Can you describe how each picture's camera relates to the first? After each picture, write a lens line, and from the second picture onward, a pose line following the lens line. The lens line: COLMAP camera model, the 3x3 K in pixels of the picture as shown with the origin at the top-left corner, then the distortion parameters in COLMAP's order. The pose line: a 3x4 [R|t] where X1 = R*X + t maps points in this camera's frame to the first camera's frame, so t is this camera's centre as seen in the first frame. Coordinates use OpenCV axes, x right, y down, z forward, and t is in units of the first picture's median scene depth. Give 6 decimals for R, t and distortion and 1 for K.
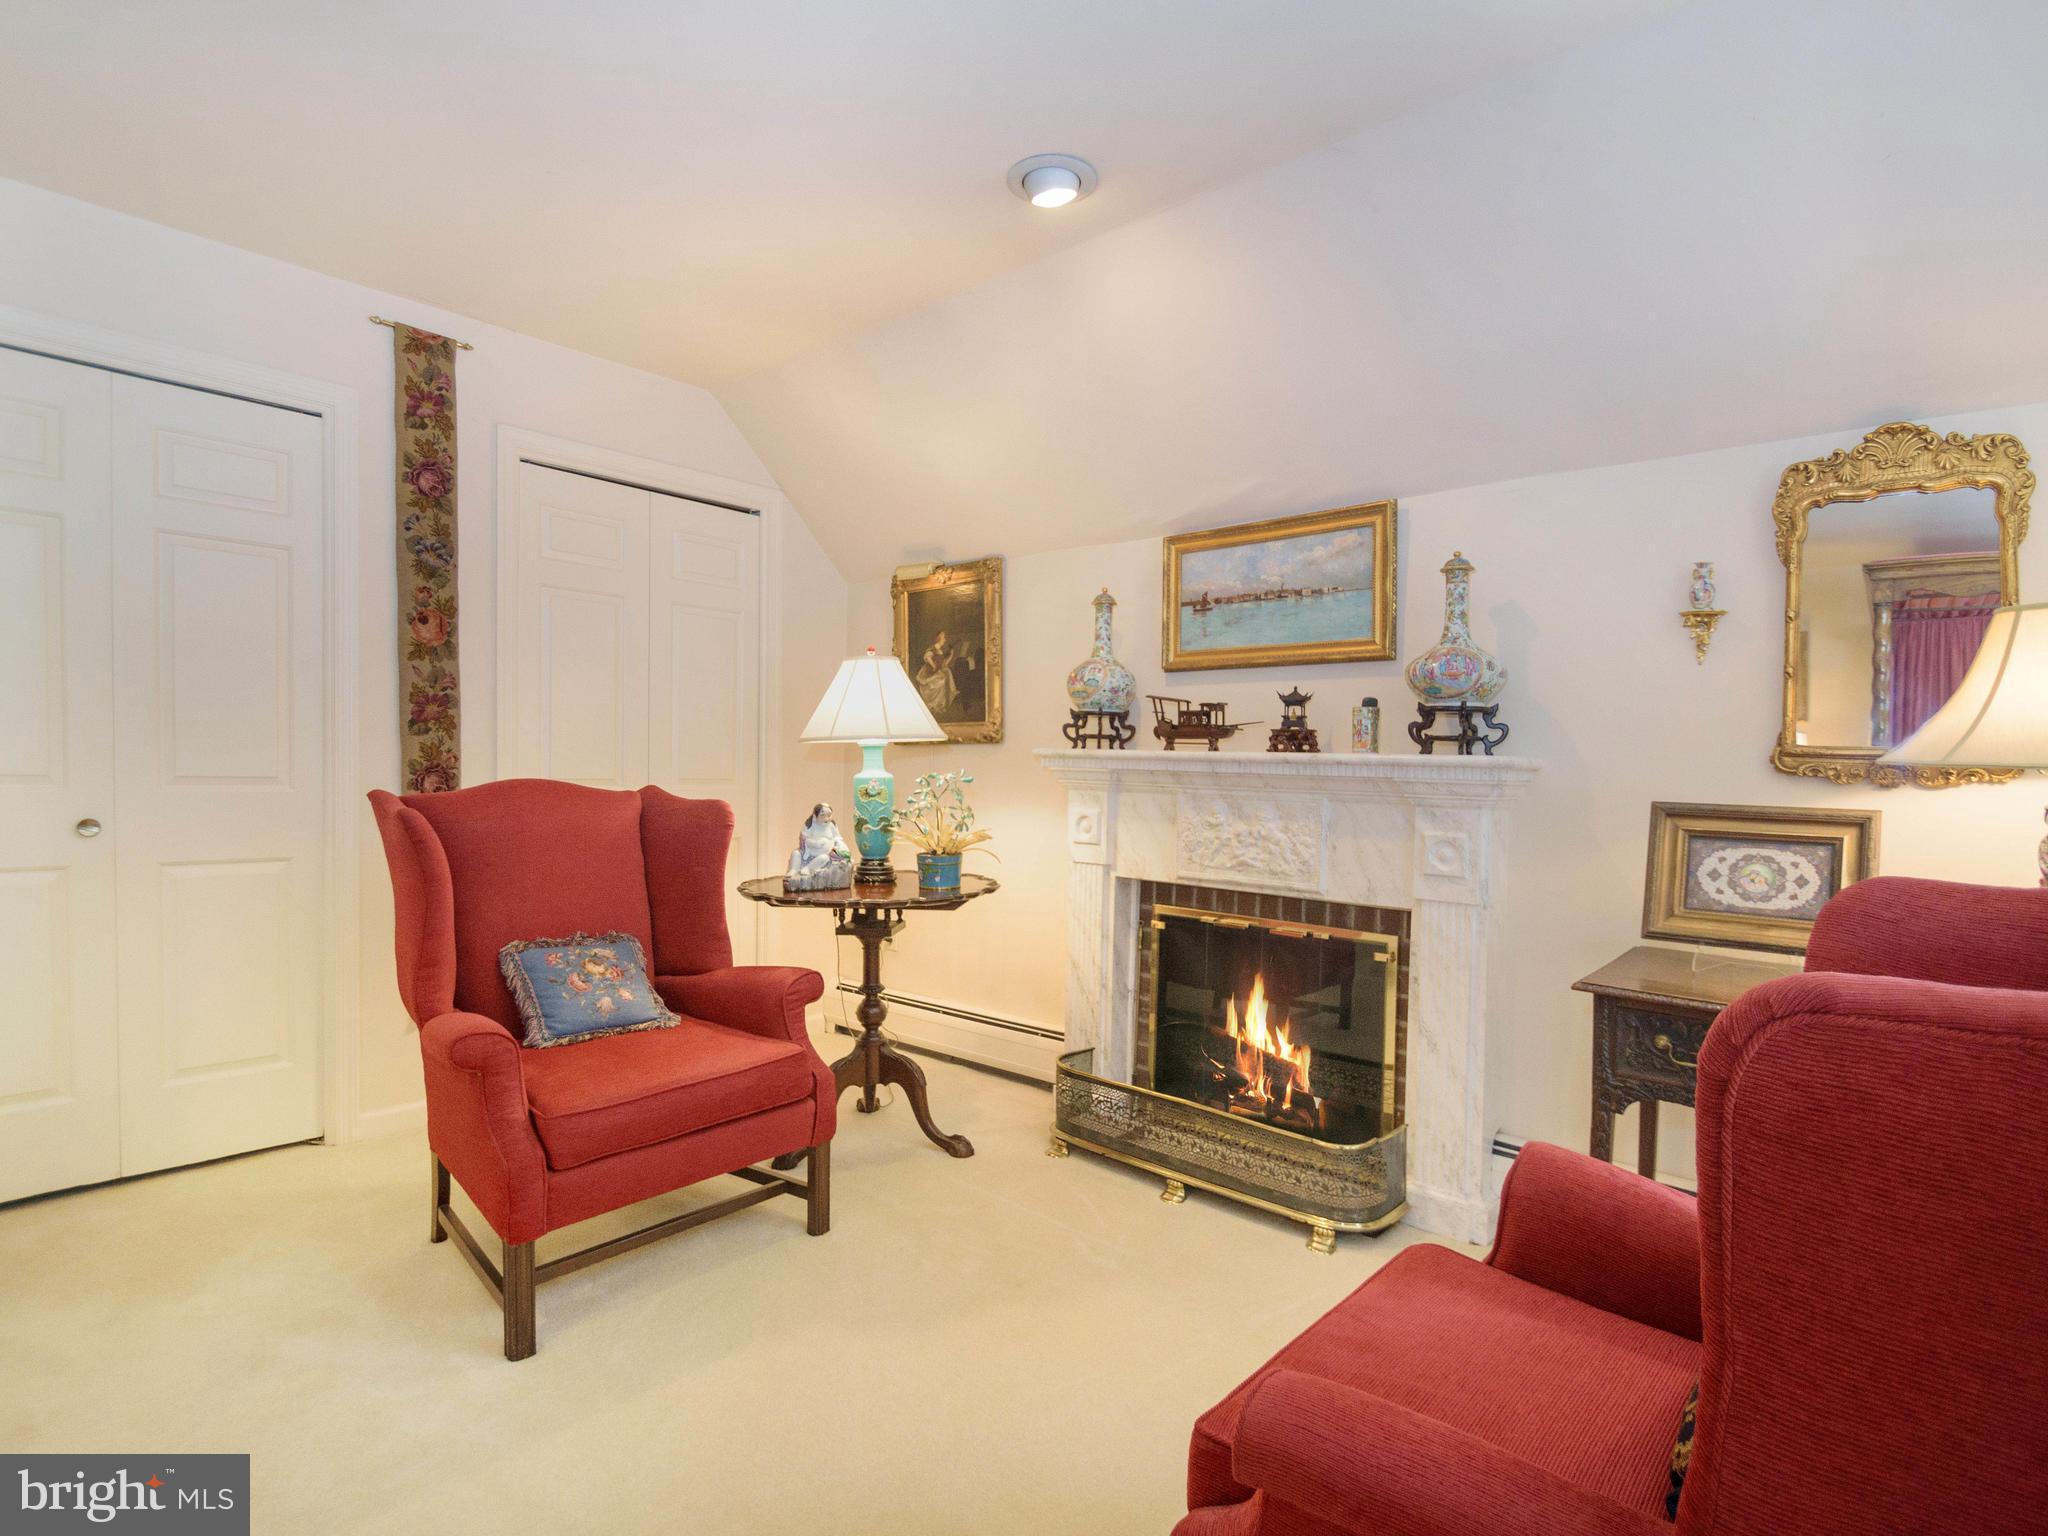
lens RADIAL K [[1039.8, 0, 1025.9], [0, 1039.8, 782.5], [0, 0, 1]] dist [0.018951, 0.000653]
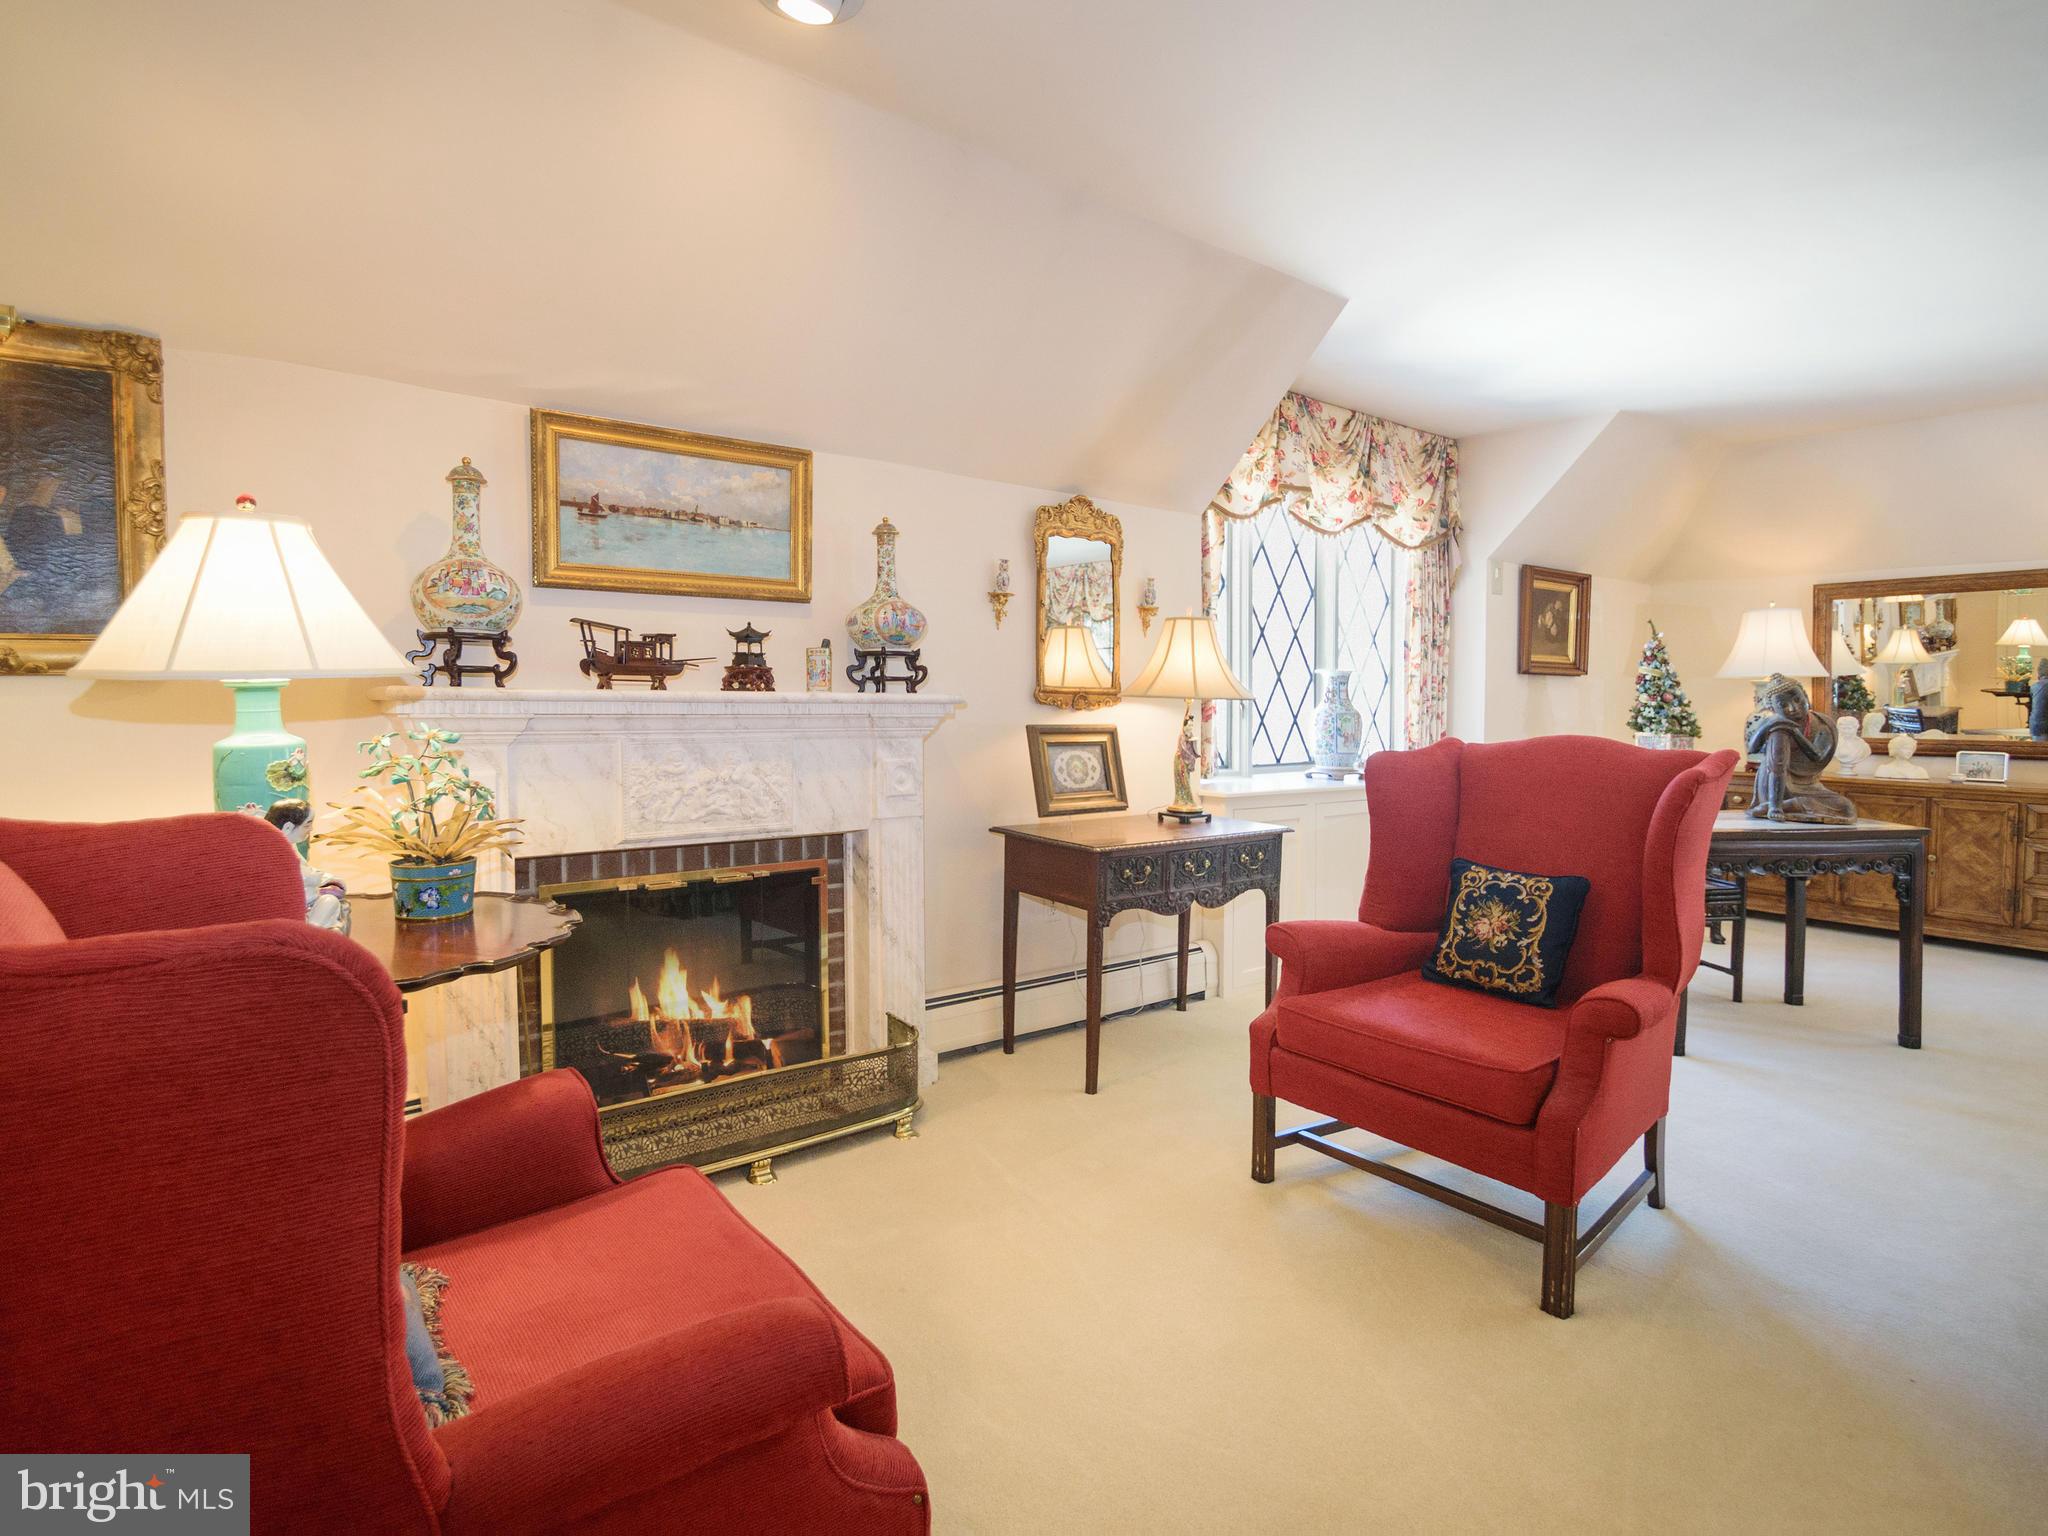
lens RADIAL K [[1039.8, 0, 1025.9], [0, 1039.8, 782.5], [0, 0, 1]] dist [0.018951, 0.000653]
pose [[0.198881, -0.096640, 0.975247, -0.624129], [0.021839, 0.995316, 0.094175, -0.028879], [-0.979780, 0.002568, 0.200060, 0.538600]]
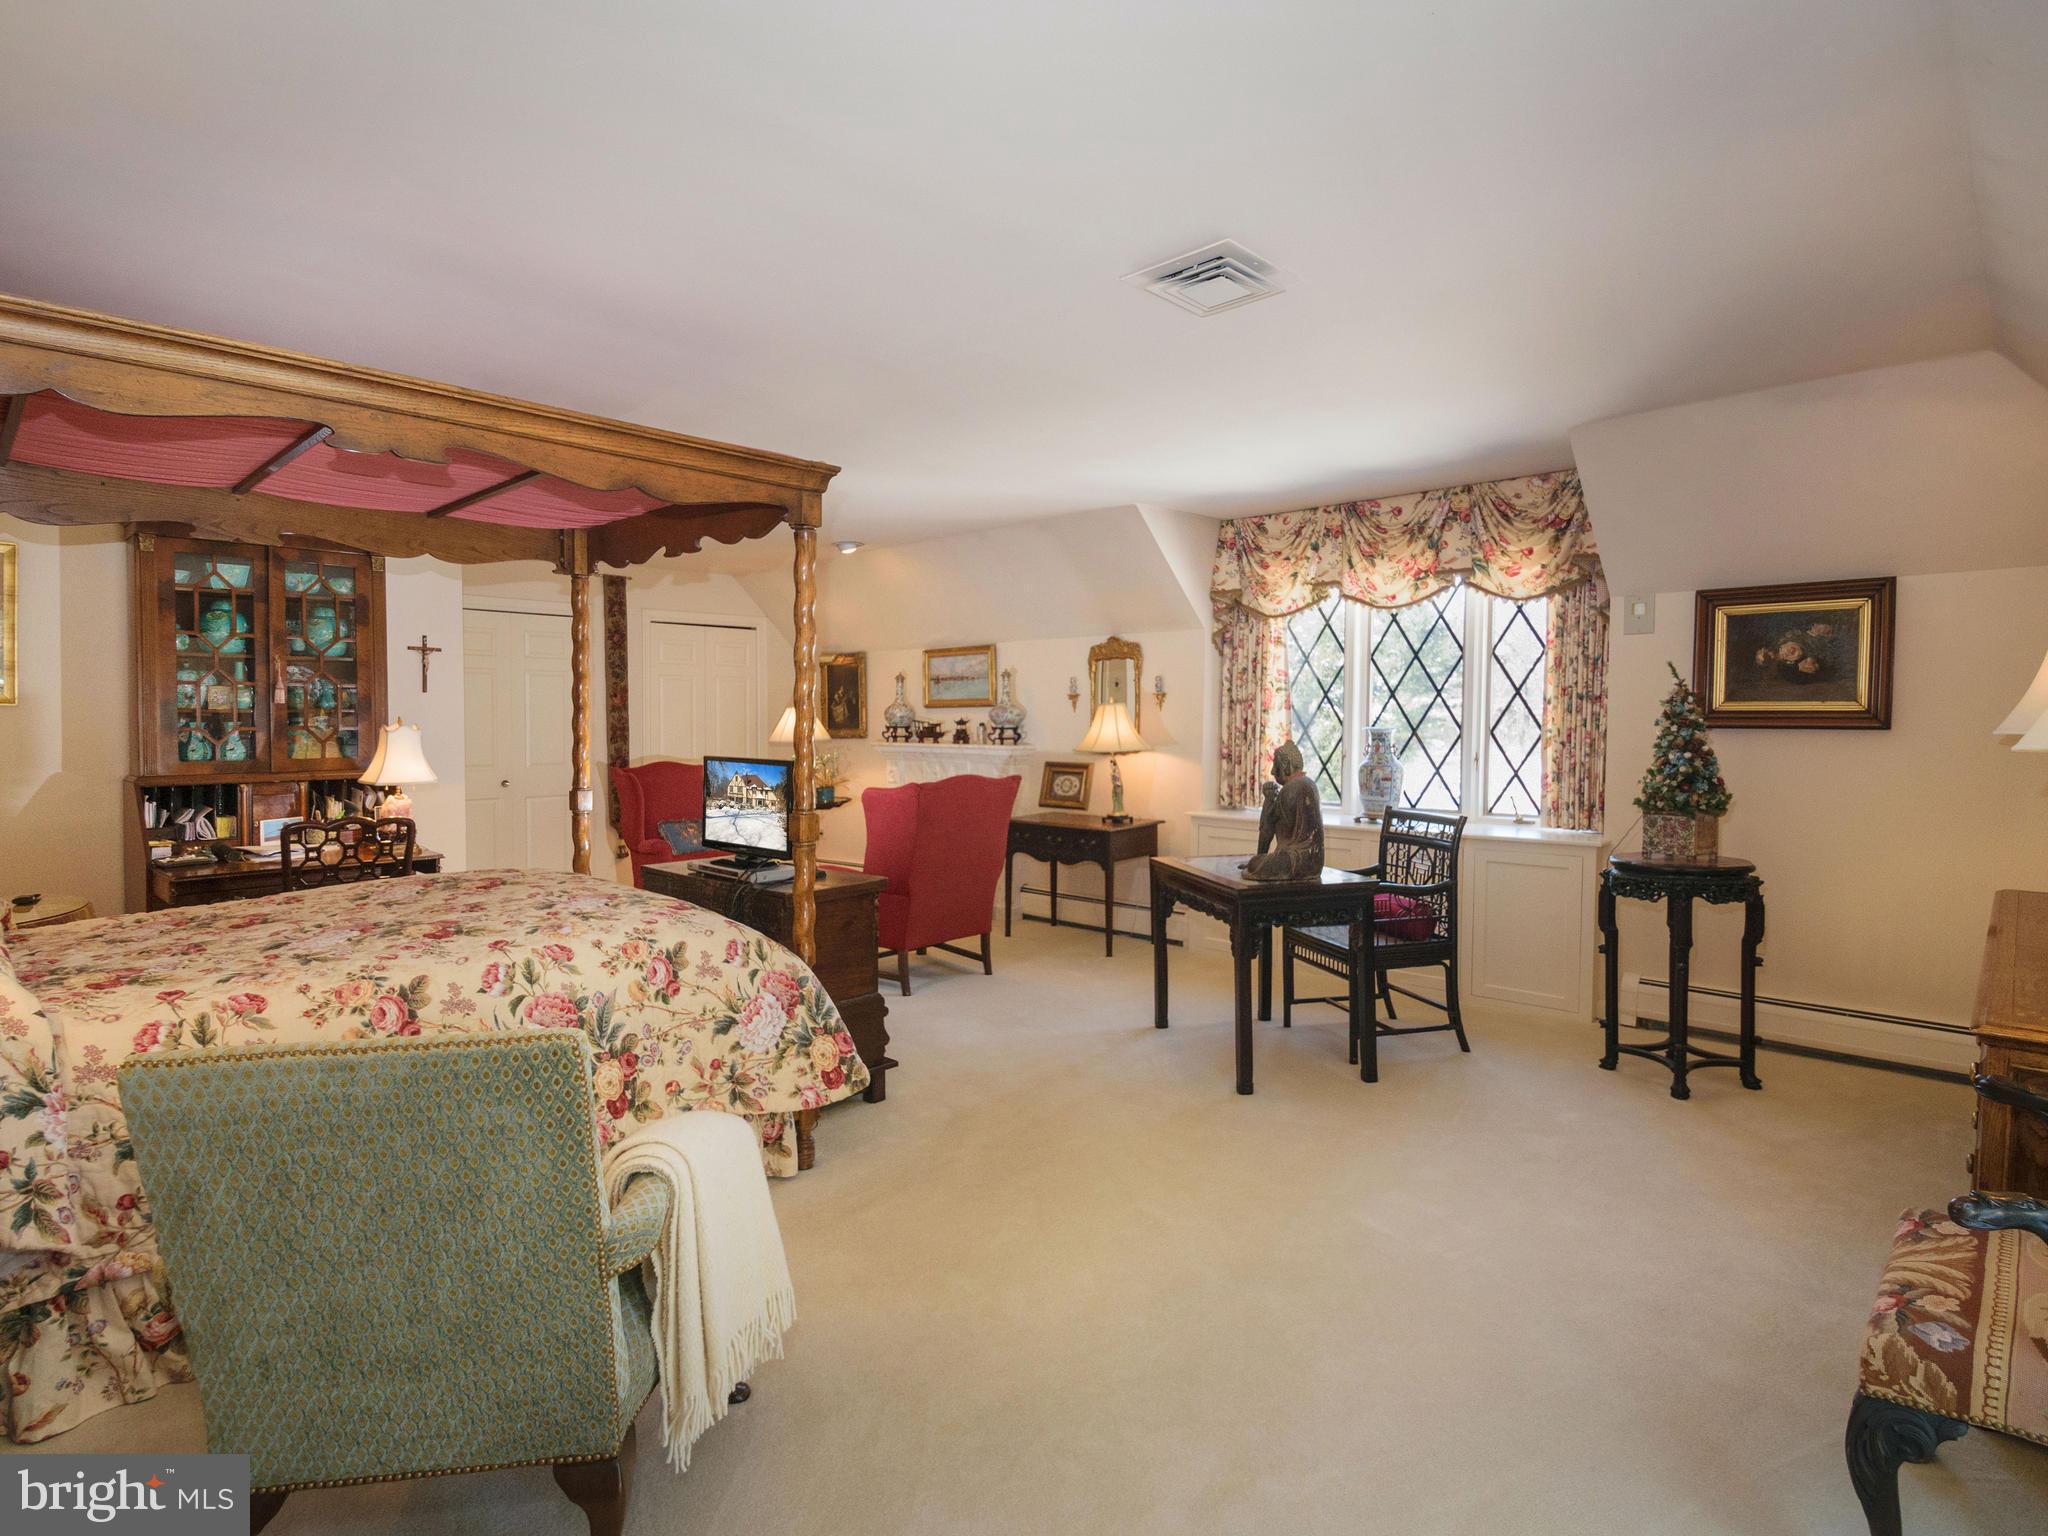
lens RADIAL K [[1069.0, 0, 995.7], [0, 1069.0, 750.2], [0, 0, 1]] dist [-0.000655, 0.000657]
pose [[0.997716, -0.026013, -0.062335, 0.480827], [0.026572, 0.999614, 0.008150, -0.030423], [0.062099, -0.009788, 0.998022, -1.515270]]
